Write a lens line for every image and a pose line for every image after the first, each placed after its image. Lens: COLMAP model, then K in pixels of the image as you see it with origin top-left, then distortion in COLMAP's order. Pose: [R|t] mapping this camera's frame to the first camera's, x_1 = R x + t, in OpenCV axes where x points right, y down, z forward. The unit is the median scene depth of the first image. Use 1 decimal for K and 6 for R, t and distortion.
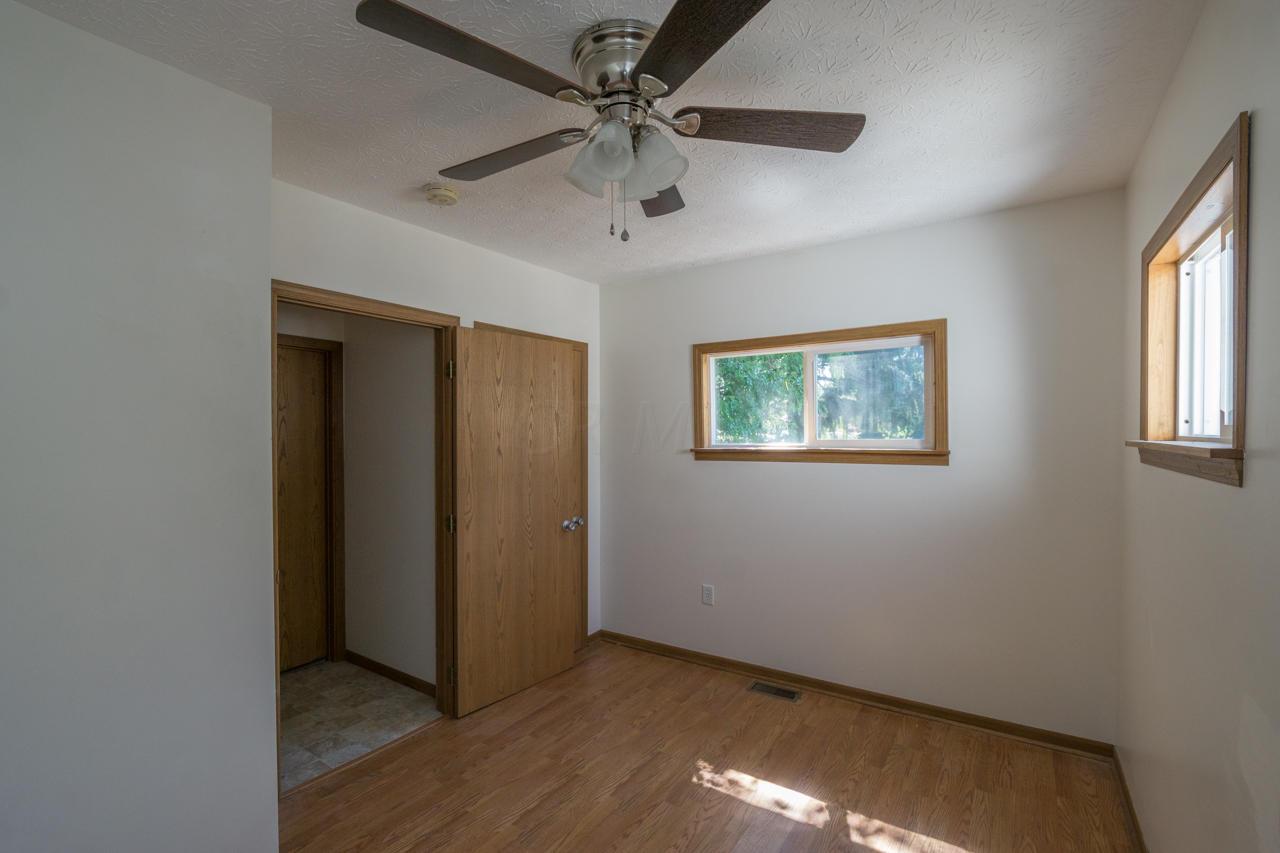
lens RADIAL K [[562.1, 0, 638.0], [0, 562.1, 429.2], [0, 0, 1]] dist [-0.007987, 0.000528]
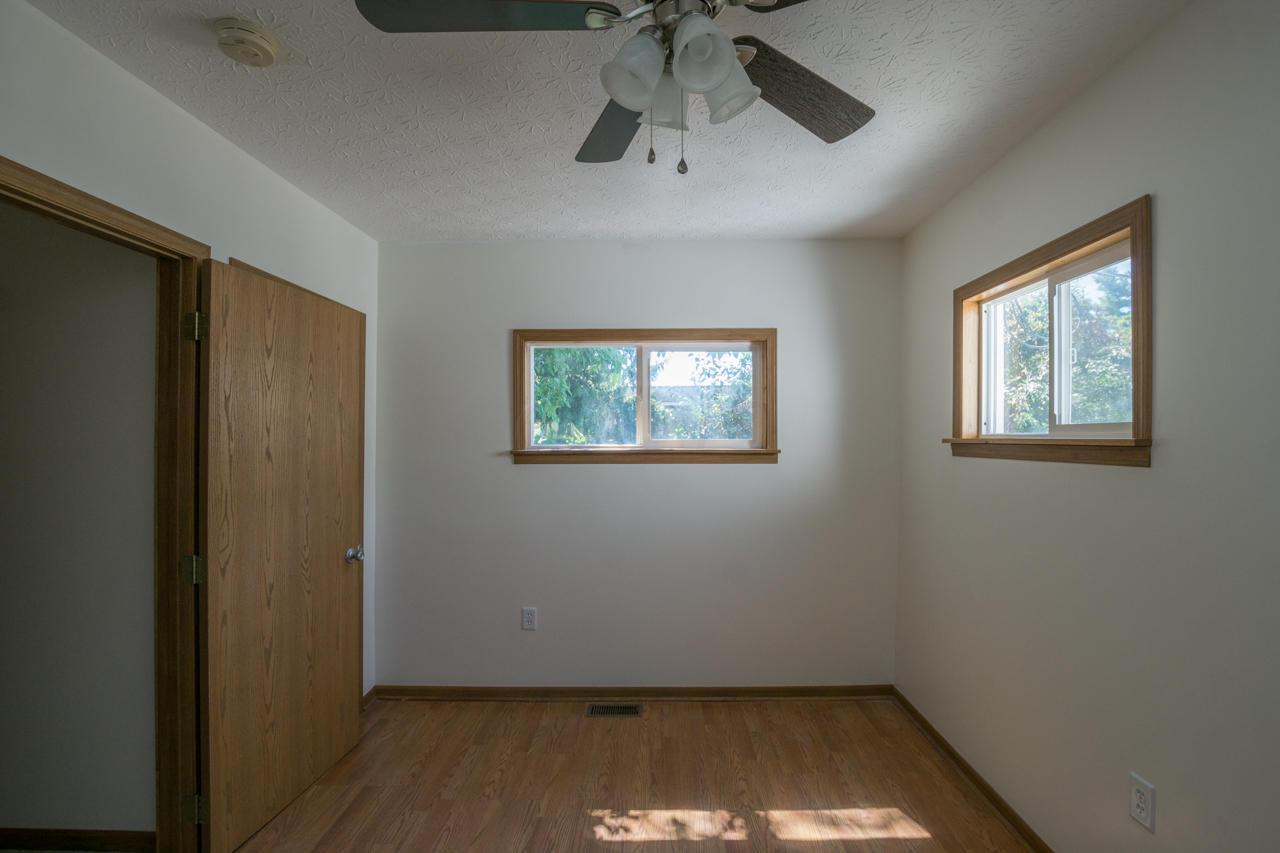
lens RADIAL K [[574.9, 0, 639.6], [0, 574.9, 430.3], [0, 0, 1]] dist [-0.029273, 0.000197]
pose [[0.839384, 0.013790, 0.543363, -0.255244], [-0.008633, 0.999890, -0.012039, 0.014989], [-0.543470, 0.005414, 0.839411, 0.192077]]
